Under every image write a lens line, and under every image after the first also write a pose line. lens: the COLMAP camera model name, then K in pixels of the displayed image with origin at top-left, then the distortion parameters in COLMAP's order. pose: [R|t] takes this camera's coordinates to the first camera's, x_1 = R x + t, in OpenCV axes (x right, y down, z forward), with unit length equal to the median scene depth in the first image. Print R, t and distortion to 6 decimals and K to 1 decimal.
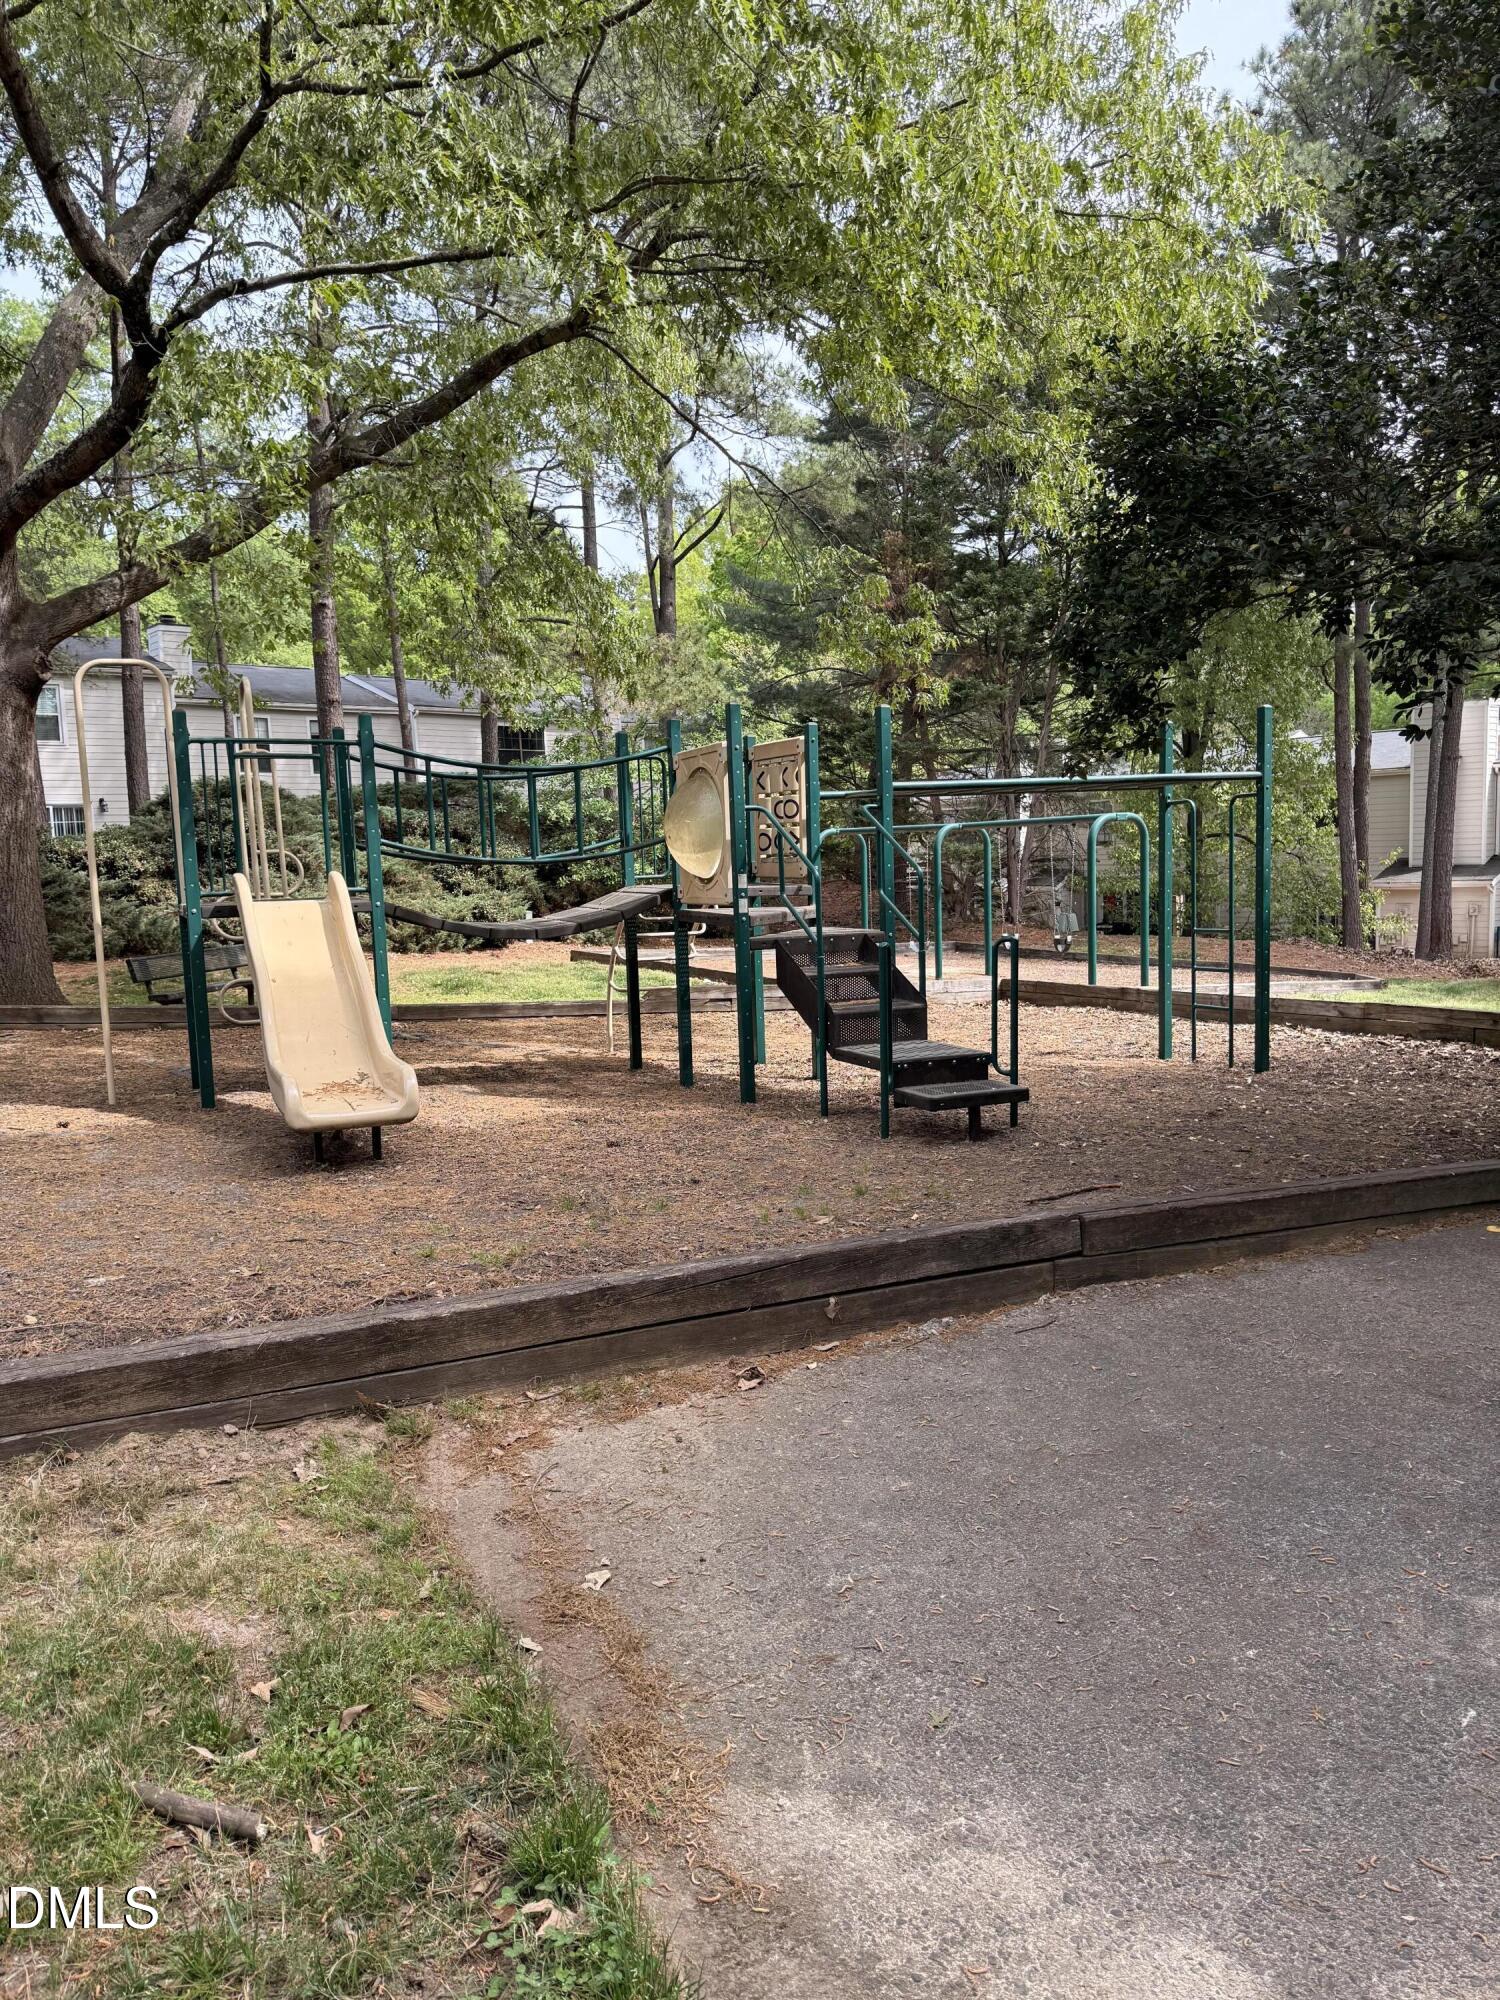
lens RADIAL K [[1330.8, 0, 757.0], [0, 1330.8, 950.3], [0, 0, 1]] dist [0.141873, -0.212123]
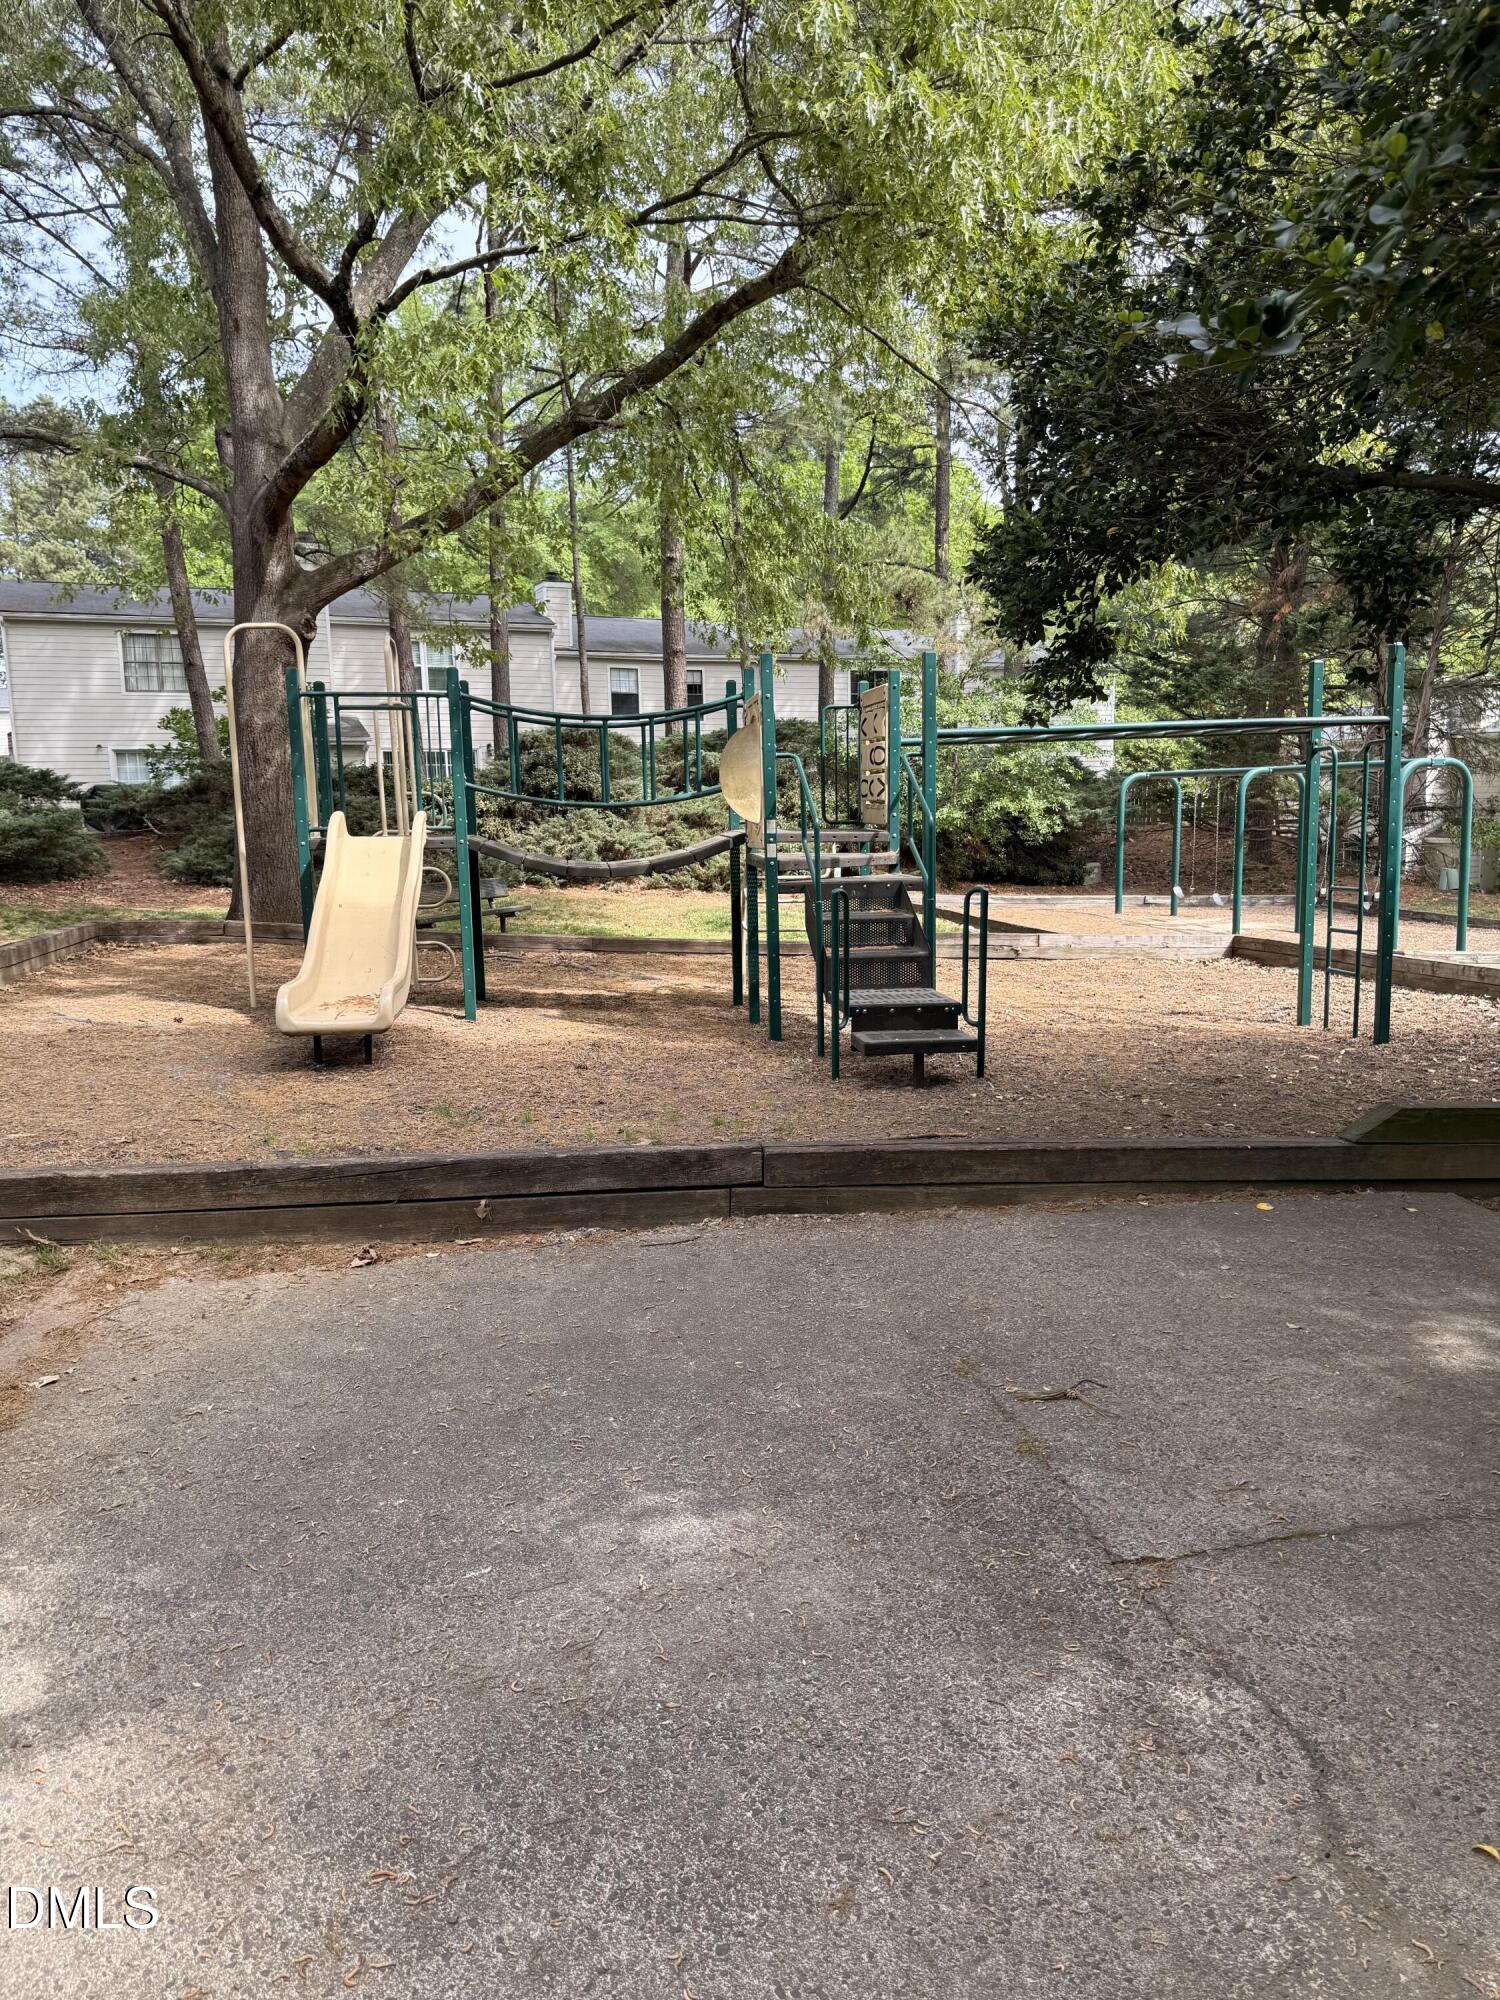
lens RADIAL K [[1330.8, 0, 757.0], [0, 1330.8, 950.3], [0, 0, 1]] dist [0.141873, -0.212123]
pose [[0.958166, 0.042759, -0.283000, 0.534083], [-0.030923, 0.998455, 0.046161, -0.007458], [0.284537, -0.035478, 0.958008, -0.002063]]
